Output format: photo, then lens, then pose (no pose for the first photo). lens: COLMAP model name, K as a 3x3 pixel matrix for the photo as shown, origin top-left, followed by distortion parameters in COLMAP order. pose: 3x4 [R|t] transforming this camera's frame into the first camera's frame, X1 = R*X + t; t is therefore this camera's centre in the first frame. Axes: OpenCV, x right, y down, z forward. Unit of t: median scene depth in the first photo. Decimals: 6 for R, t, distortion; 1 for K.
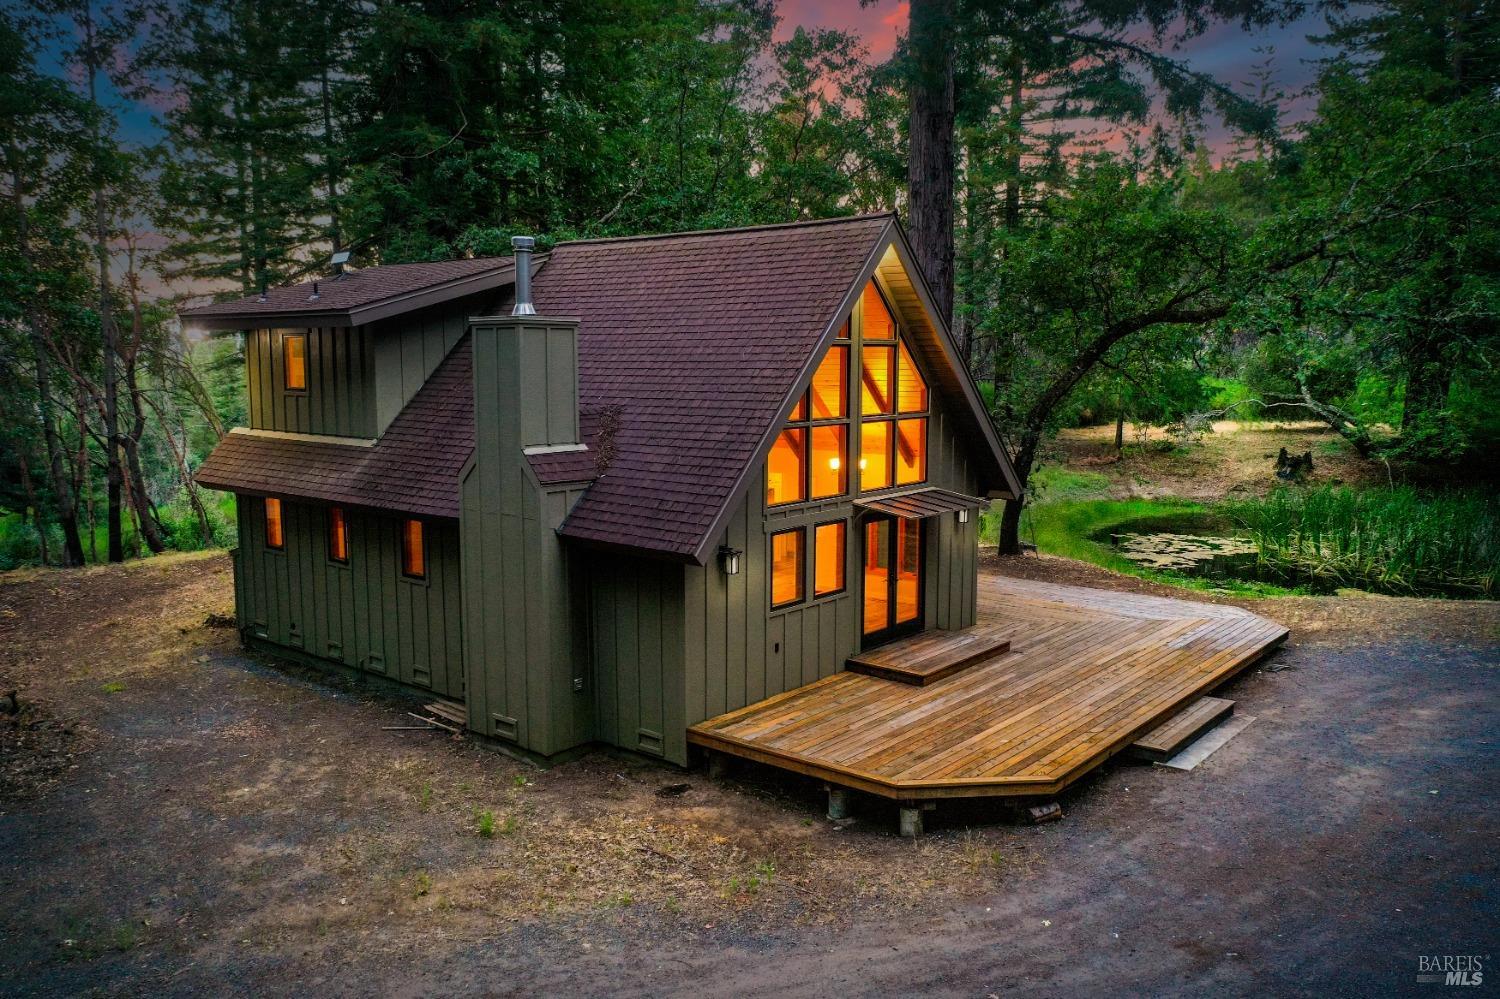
lens RADIAL K [[1171.4, 0, 750.0], [0, 1171.4, 499.5], [0, 0, 1]] dist [-0.012763, -0.005051]
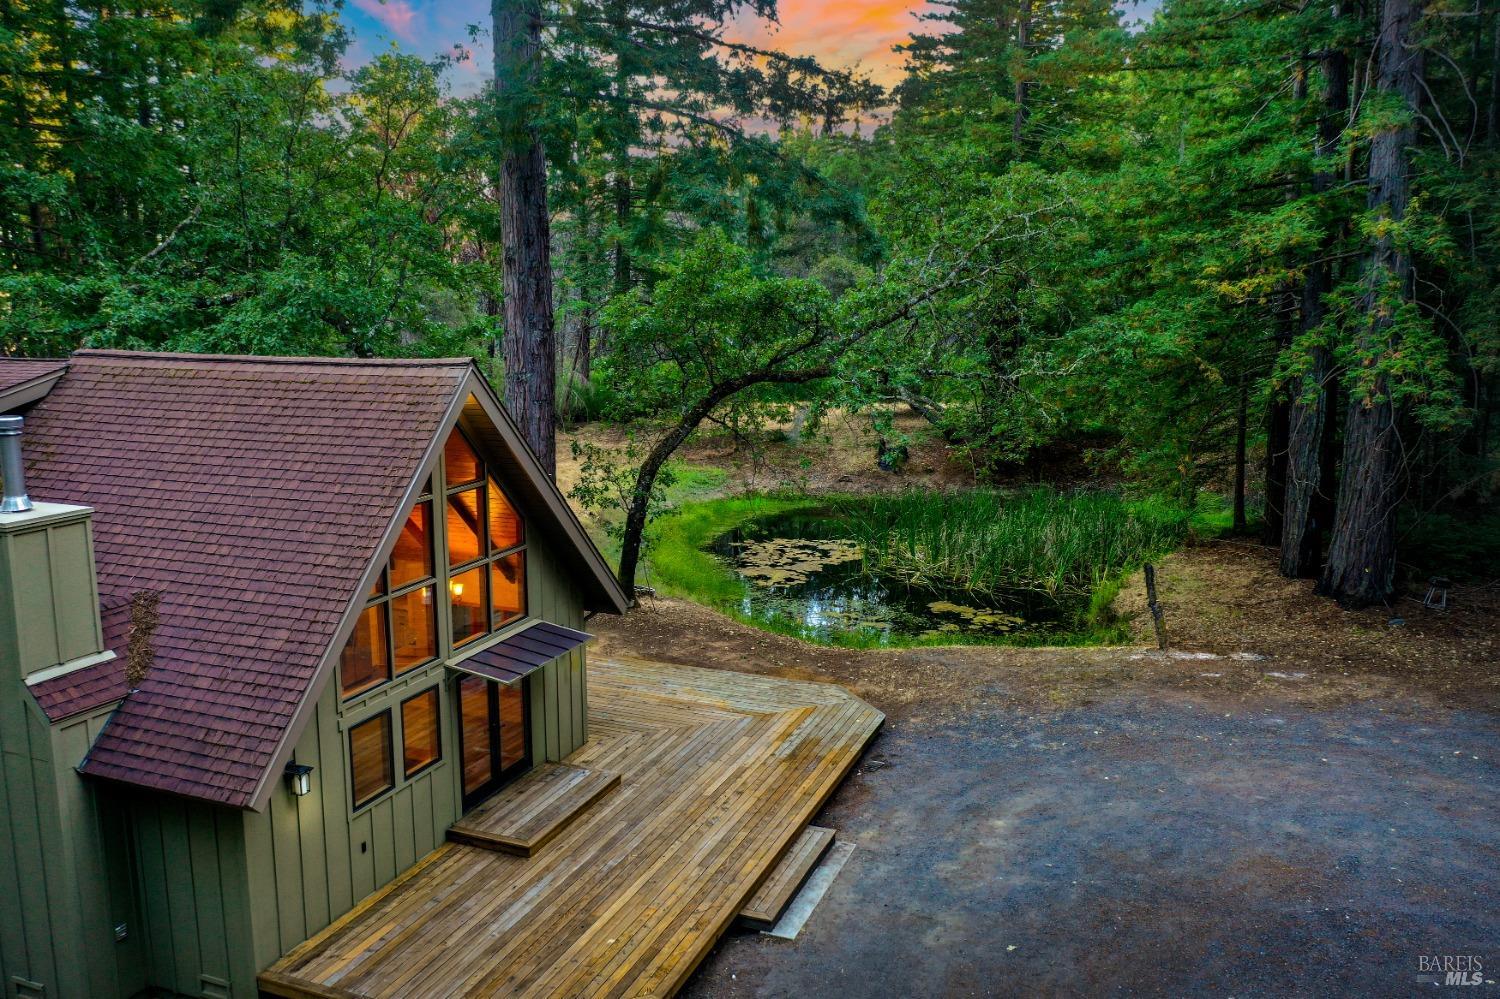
lens RADIAL K [[1172.0, 0, 750.0], [0, 1172.0, 499.5], [0, 0, 1]] dist [-0.005778, -0.000112]
pose [[0.951425, -0.052685, 0.303340, 0.046006], [0.037063, 0.997684, 0.057033, -0.180350], [-0.305642, -0.043020, 0.951174, 0.055016]]
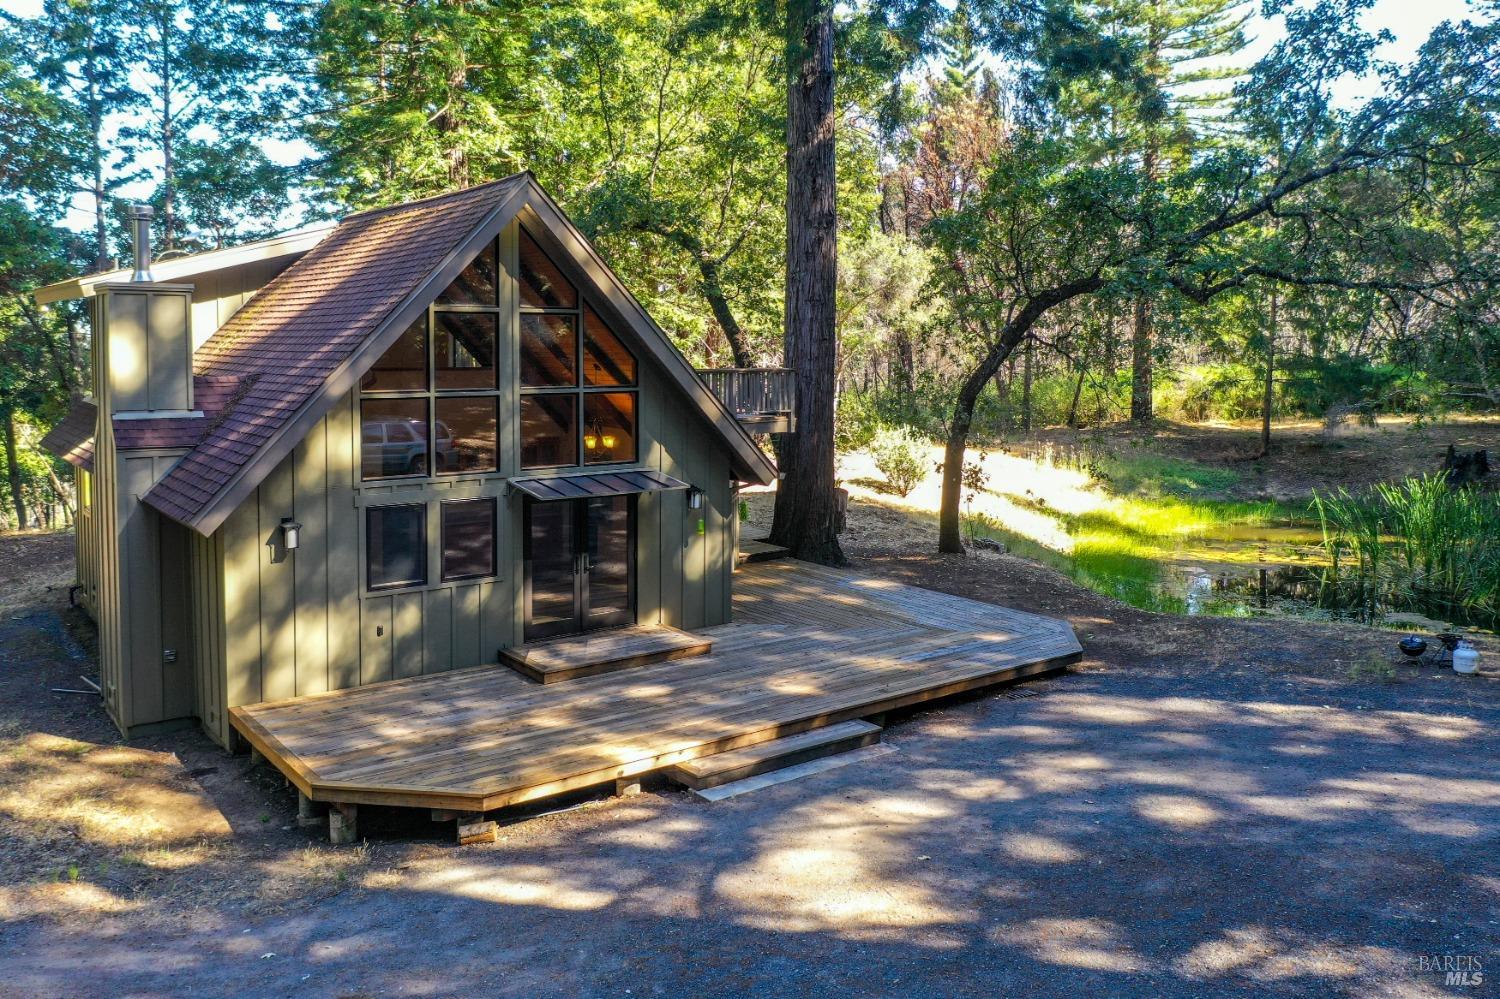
lens RADIAL K [[1188.0, 0, 751.9], [0, 1188.0, 406.7], [0, 0, 1]] dist [0.001815, 0.000859]
pose [[0.973419, 0.013771, -0.228615, 0.522161], [-0.029707, 0.997350, -0.066412, 0.001256], [0.227095, 0.071438, 0.971249, 0.123954]]
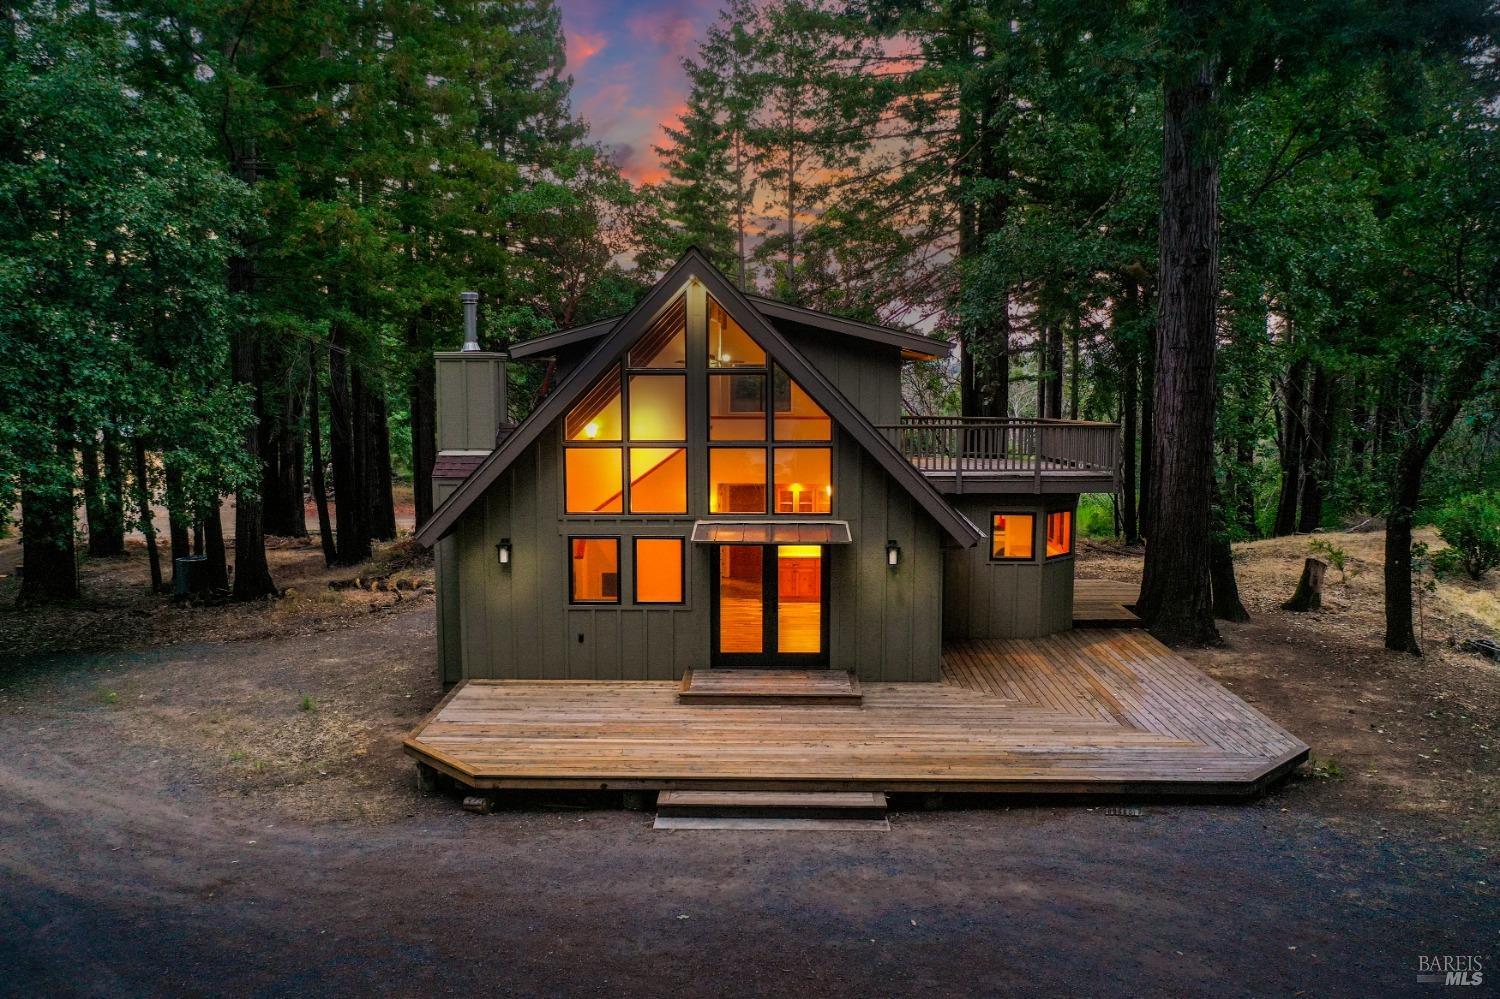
lens RADIAL K [[1172.0, 0, 750.0], [0, 1172.0, 499.5], [0, 0, 1]] dist [-0.005778, -0.000112]
pose [[0.619478, 0.085132, -0.780384, 0.989025], [-0.096349, 0.994832, 0.032044, -0.059396], [0.779079, 0.055339, 0.624478, 0.400170]]
